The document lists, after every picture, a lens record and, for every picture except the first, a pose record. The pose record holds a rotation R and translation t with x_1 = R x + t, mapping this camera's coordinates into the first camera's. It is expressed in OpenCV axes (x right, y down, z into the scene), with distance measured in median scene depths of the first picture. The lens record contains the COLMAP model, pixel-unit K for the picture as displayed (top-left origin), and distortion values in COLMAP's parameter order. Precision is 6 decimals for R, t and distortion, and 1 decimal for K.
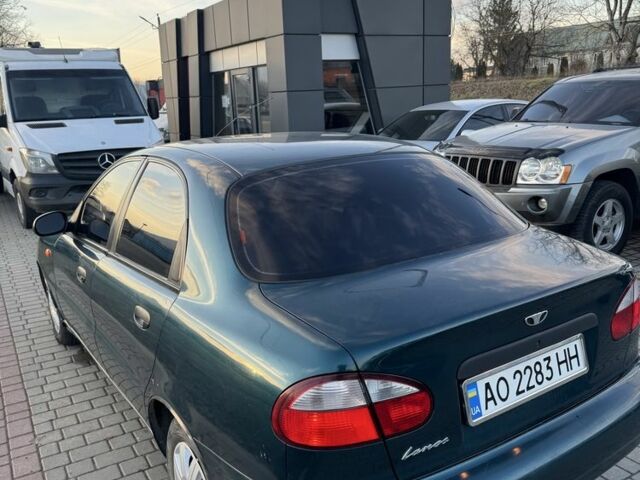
lens RADIAL K [[585.3, 0, 322.6], [0, 585.3, 239.5], [0, 0, 1]] dist [0.113266, -0.214453]
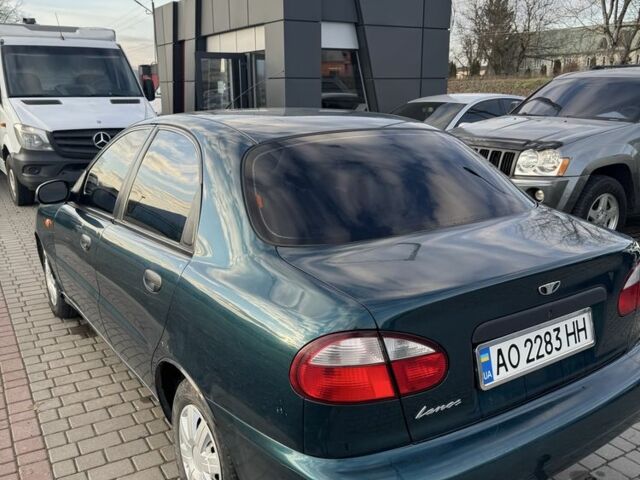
lens RADIAL K [[585.3, 0, 322.6], [0, 585.3, 239.5], [0, 0, 1]] dist [0.113266, -0.214453]
pose [[0.999205, 0.034254, 0.020391, -0.025409], [-0.034481, 0.999346, 0.010910, 0.025953], [-0.020004, -0.011604, 0.999733, -0.003690]]
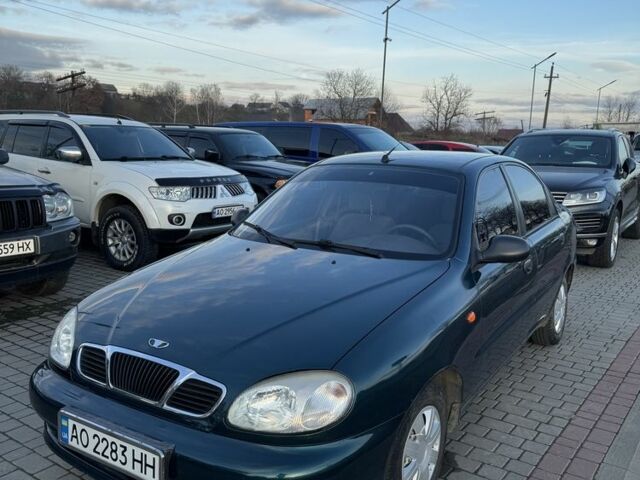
lens RADIAL K [[585.3, 0, 322.6], [0, 585.3, 239.5], [0, 0, 1]] dist [0.113266, -0.214453]
pose [[-0.391434, -0.098757, 0.914892, -1.122554], [0.215037, 0.956880, 0.195293, -0.263964], [-0.894728, 0.273180, -0.353319, 1.500969]]
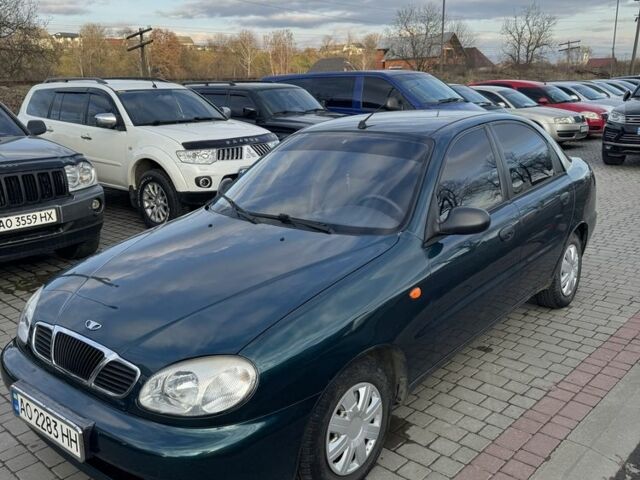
lens RADIAL K [[589.3, 0, 317.9], [0, 589.3, 228.4], [0, 0, 1]] dist [0.128671, -0.249126]
pose [[-0.269445, -0.157263, 0.950088, -1.182862], [0.267293, 0.935599, 0.230669, -0.262302], [-0.925178, 0.316104, -0.210057, 1.332369]]
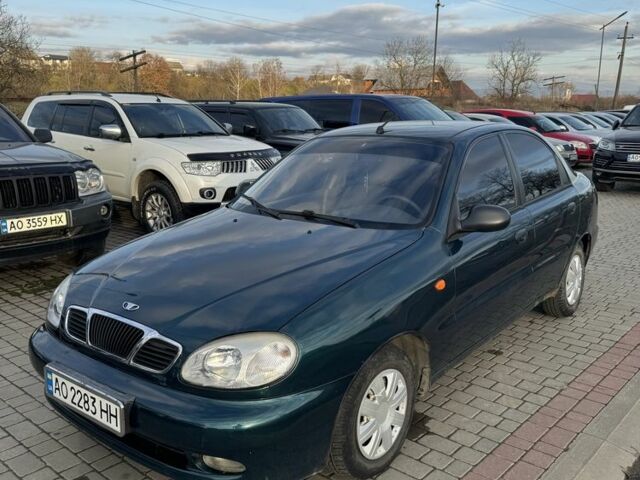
lens RADIAL K [[589.3, 0, 317.9], [0, 589.3, 228.4], [0, 0, 1]] dist [0.128671, -0.249126]
pose [[-0.289145, -0.121173, 0.949585, -1.197802], [0.241786, 0.950550, 0.194919, -0.239343], [-0.926248, 0.285956, -0.245549, 1.405288]]
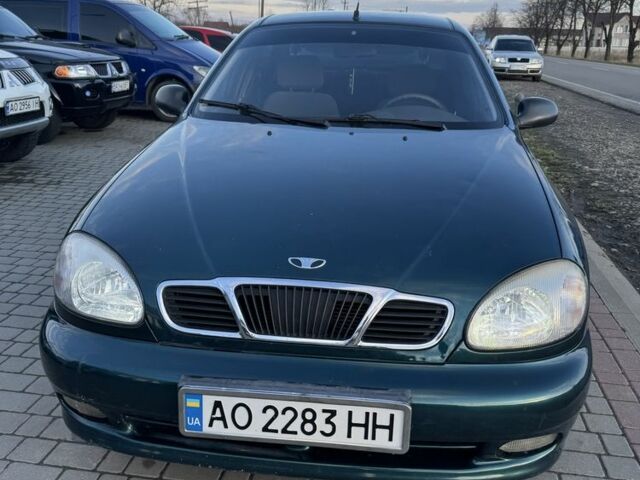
lens RADIAL K [[587.6, 0, 320.0], [0, 587.6, 240.0], [0, 0, 1]] dist [0.104243, -0.131373]
pose [[-0.758699, -0.165019, 0.630195, -0.756828], [0.173182, 0.881482, 0.439315, -0.278227], [-0.628000, 0.442446, -0.640201, 1.739005]]
